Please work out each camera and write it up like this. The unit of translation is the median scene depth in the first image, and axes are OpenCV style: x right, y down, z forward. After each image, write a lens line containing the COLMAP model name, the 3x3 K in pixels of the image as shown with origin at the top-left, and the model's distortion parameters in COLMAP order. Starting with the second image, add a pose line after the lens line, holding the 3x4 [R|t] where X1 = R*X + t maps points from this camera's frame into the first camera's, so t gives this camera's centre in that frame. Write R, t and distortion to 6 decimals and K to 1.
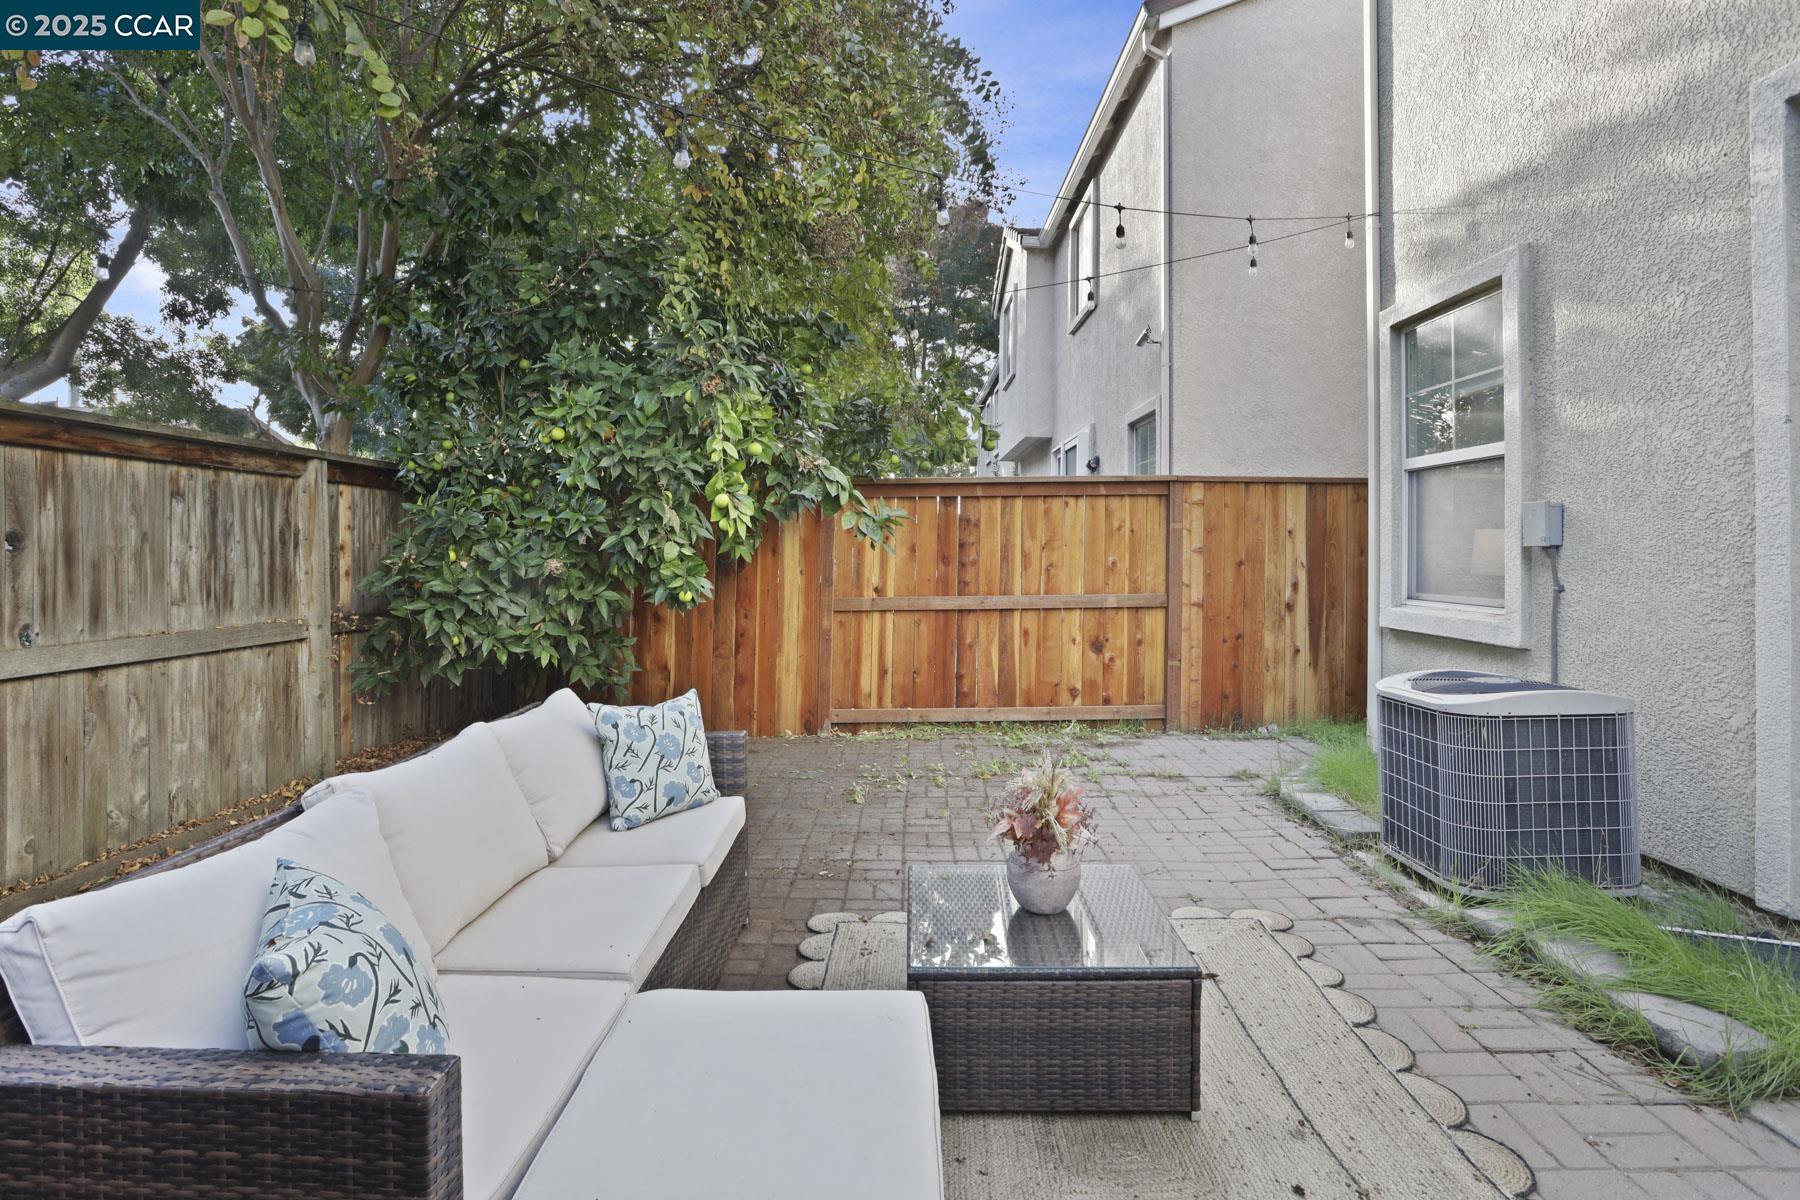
lens RADIAL K [[912.9, 0, 901.6], [0, 912.9, 544.4], [0, 0, 1]] dist [-0.050116, 0.027849]
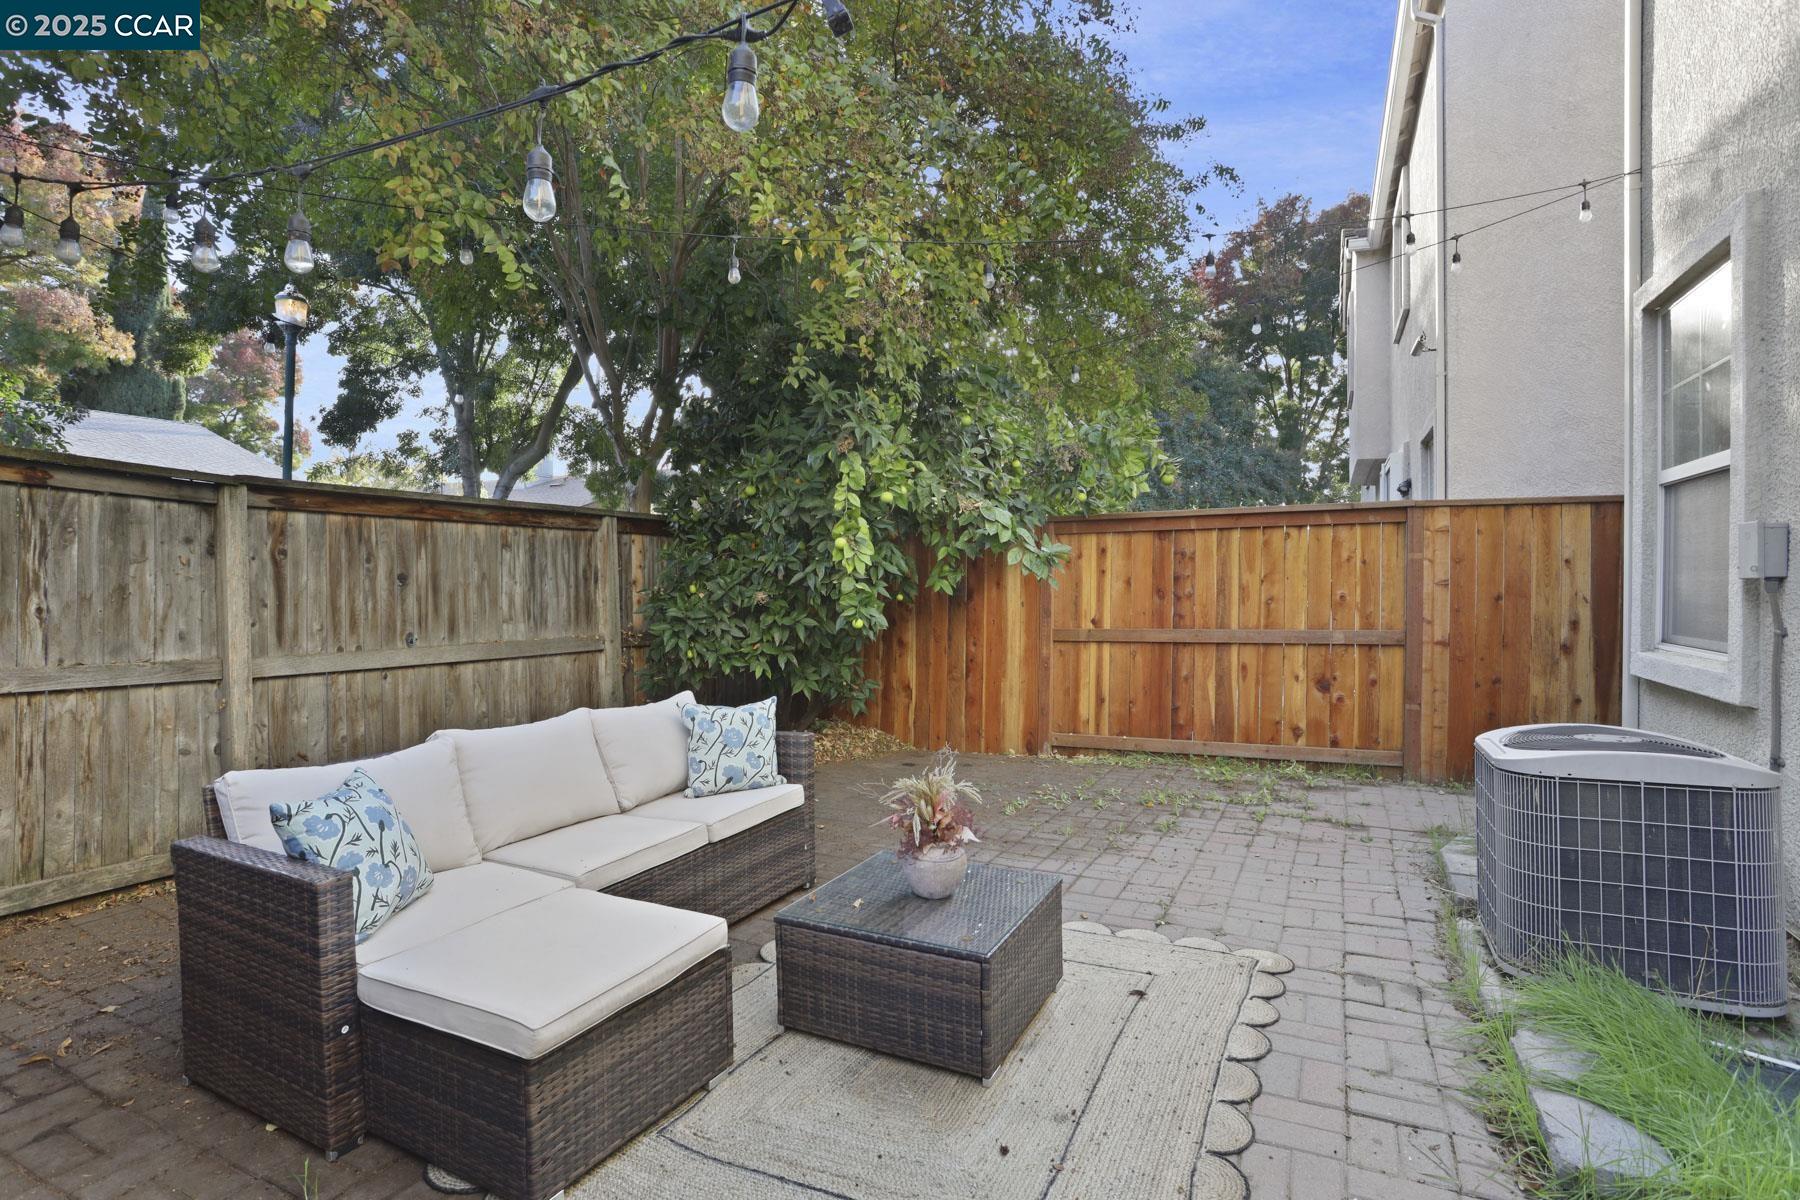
lens RADIAL K [[888.7, 0, 900.0], [0, 888.7, 600.0], [0, 0, 1]] dist [-0.045252, 0.028856]
pose [[0.905379, 0.006390, -0.424556, 0.285739], [0.004767, 0.999671, 0.025212, -0.001535], [0.424577, -0.024850, 0.905051, -0.015751]]
